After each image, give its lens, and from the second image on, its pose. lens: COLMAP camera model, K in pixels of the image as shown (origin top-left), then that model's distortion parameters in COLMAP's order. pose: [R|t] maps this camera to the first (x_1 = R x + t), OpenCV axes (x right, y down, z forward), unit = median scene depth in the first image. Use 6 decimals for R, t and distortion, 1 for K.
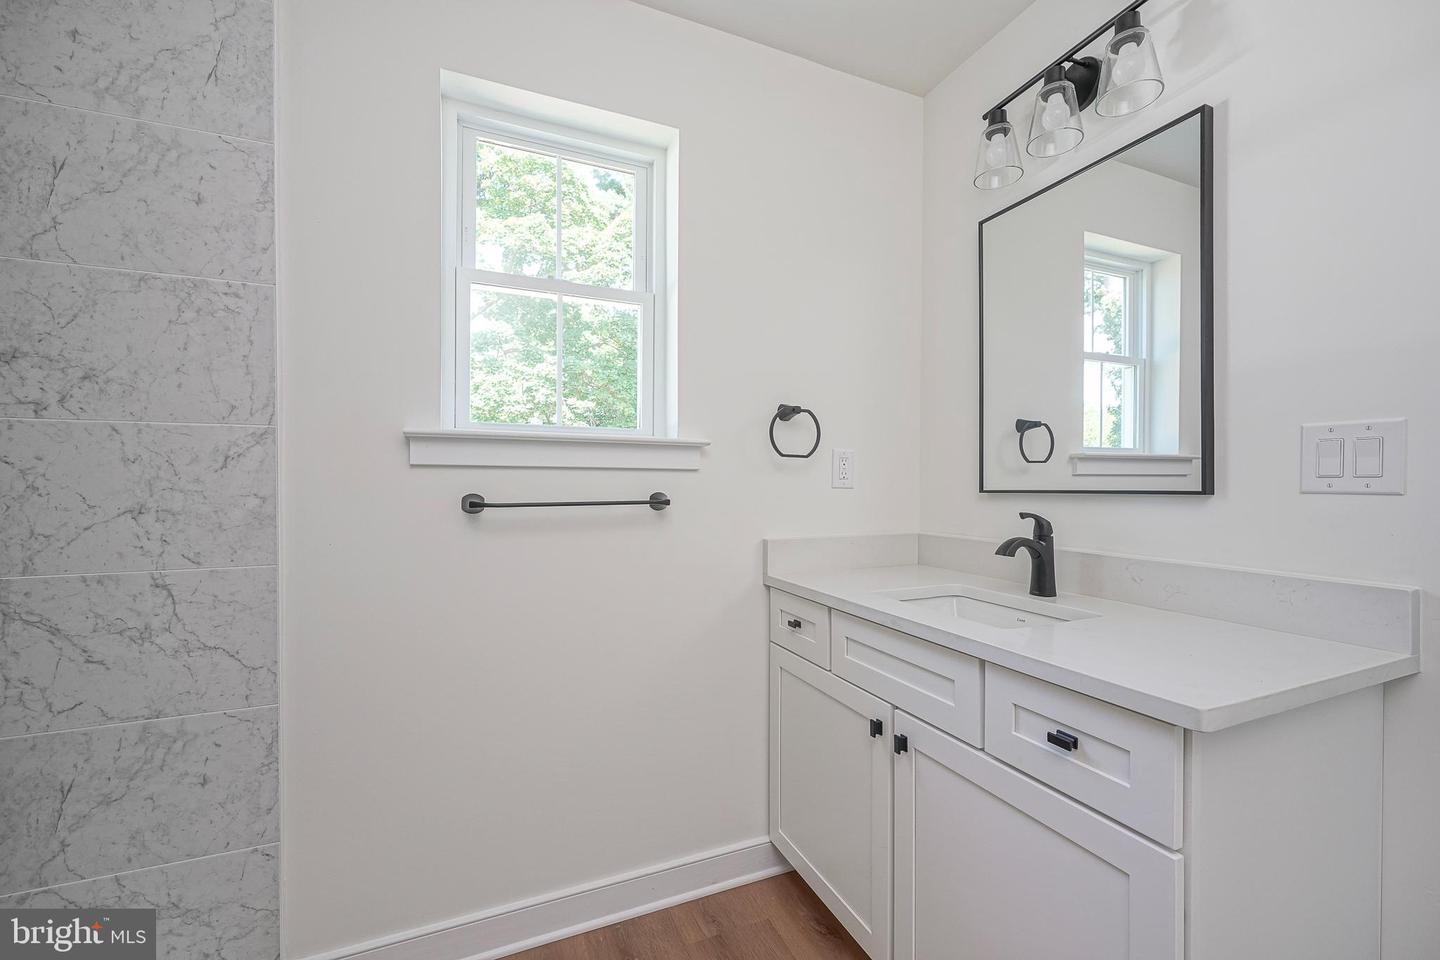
lens RADIAL K [[585.9, 0, 733.4], [0, 585.9, 487.5], [0, 0, 1]] dist [-0.002411, 0.000347]
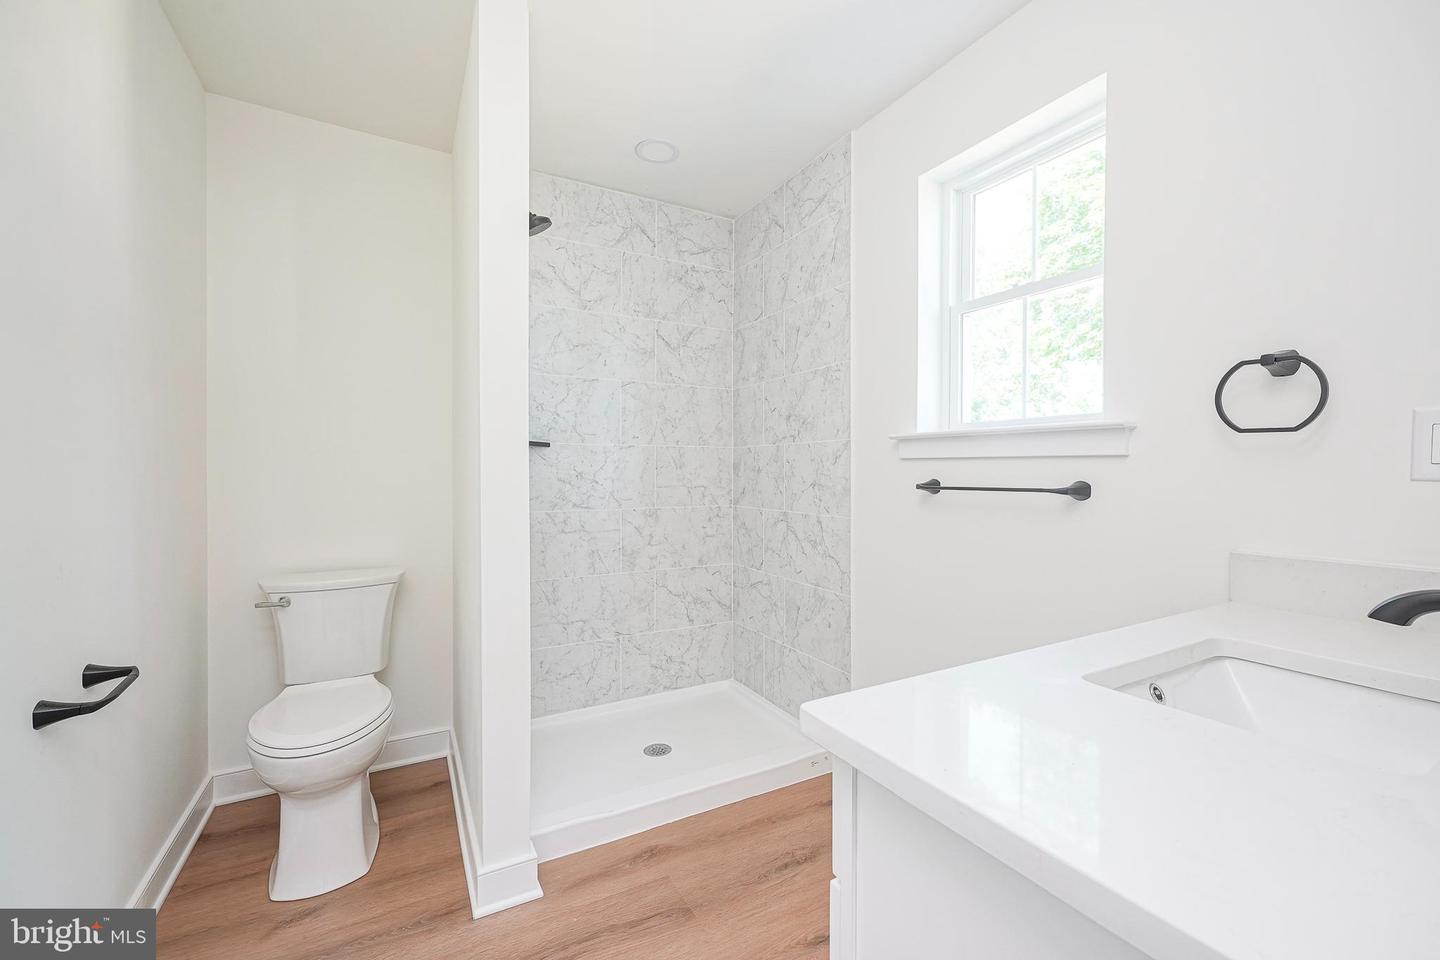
lens RADIAL K [[585.9, 0, 706.8], [0, 585.9, 474.6], [0, 0, 1]] dist [-0.002411, 0.000347]
pose [[0.086449, 0.004430, -0.996246, 0.969358], [-0.009571, 0.999948, 0.003616, 0.001441], [0.996210, 0.009222, 0.086487, 0.419553]]
